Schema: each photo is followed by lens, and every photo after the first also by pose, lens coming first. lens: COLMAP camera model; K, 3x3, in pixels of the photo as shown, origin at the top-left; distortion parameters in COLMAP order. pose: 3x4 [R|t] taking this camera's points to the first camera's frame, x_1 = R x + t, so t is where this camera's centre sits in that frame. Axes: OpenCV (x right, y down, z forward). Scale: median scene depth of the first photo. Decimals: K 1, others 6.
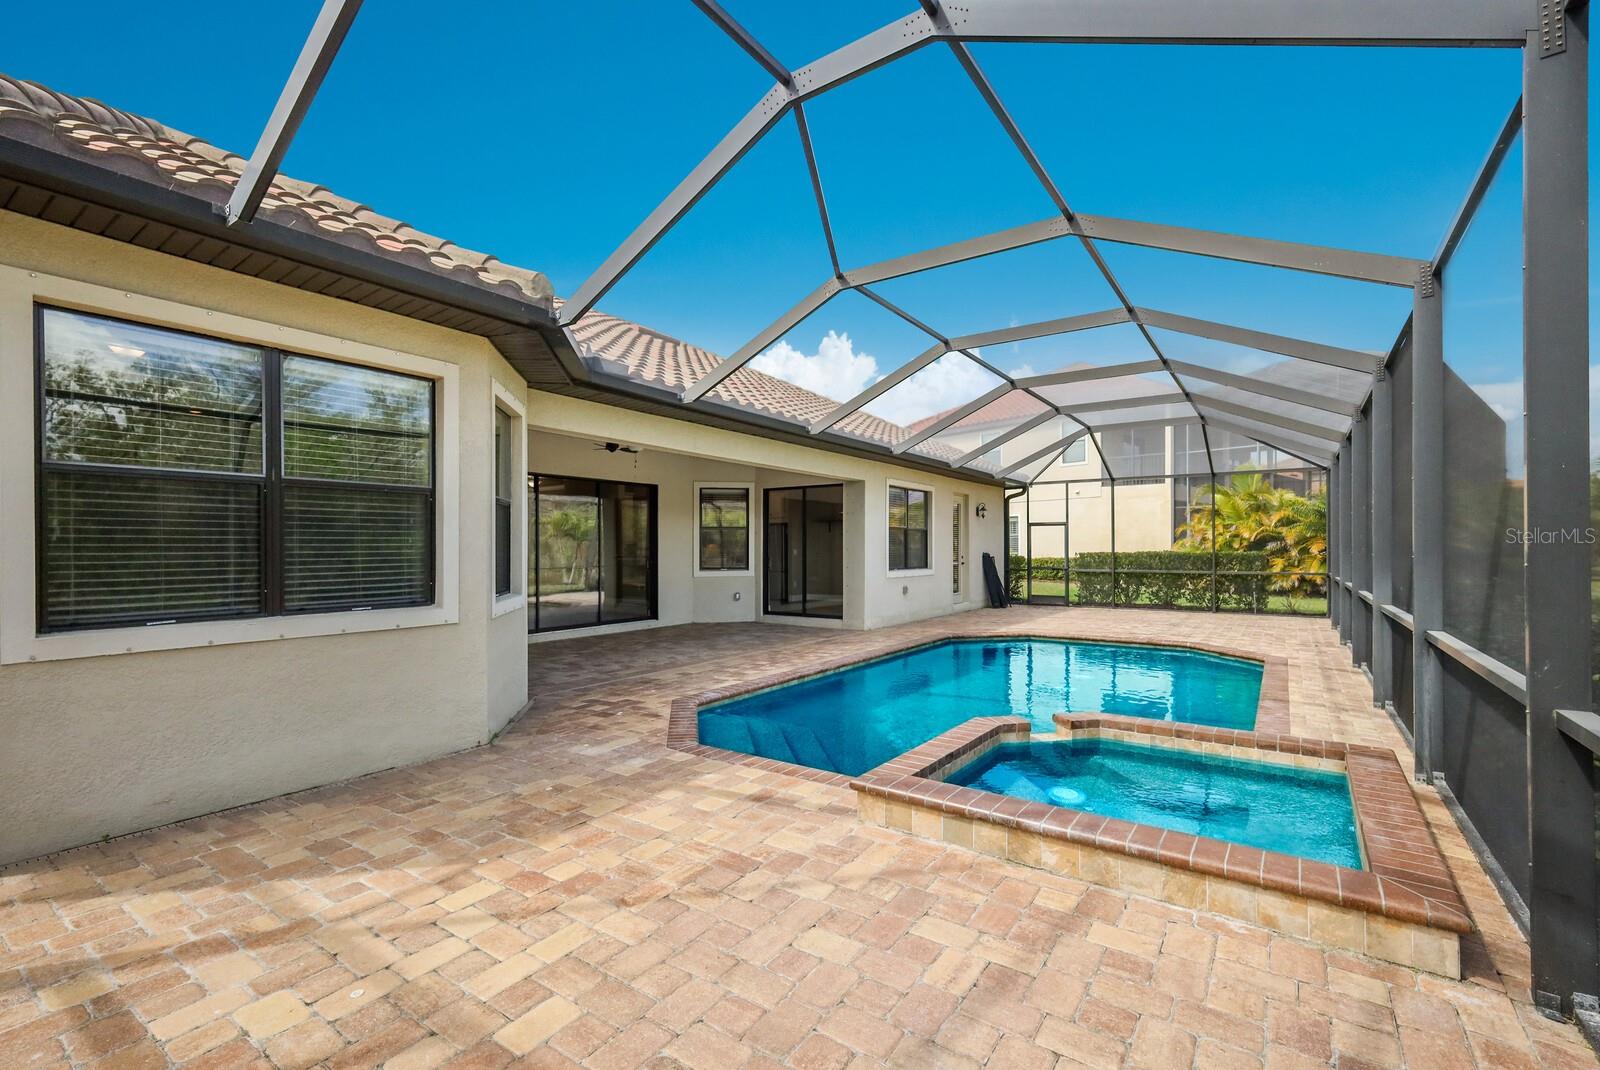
lens RADIAL K [[704.4, 0, 800.0], [0, 704.4, 541.5], [0, 0, 1]] dist [0.004109, -0.000087]
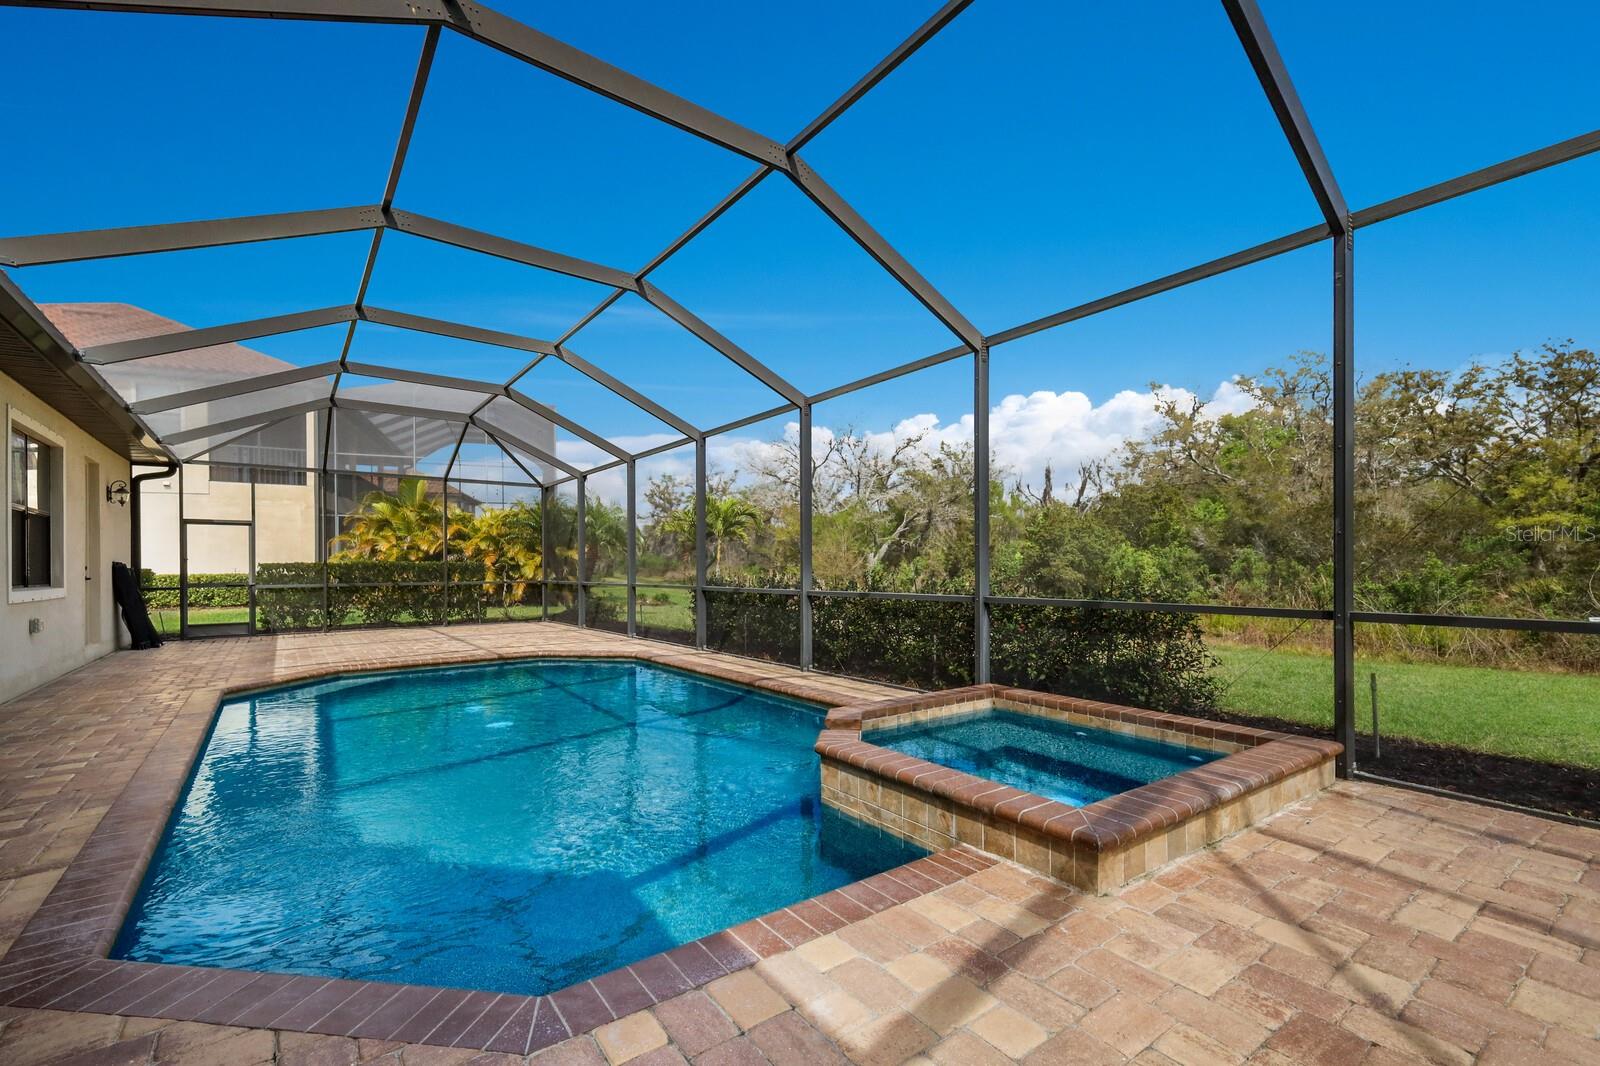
lens RADIAL K [[694.1, 0, 801.4], [0, 694.1, 569.1], [0, 0, 1]] dist [0.023523, 0.000212]
pose [[0.314217, -0.002939, 0.949346, -0.488961], [-0.004692, 0.999978, 0.004648, 0.057157], [-0.949339, -0.005915, 0.314197, 0.798225]]
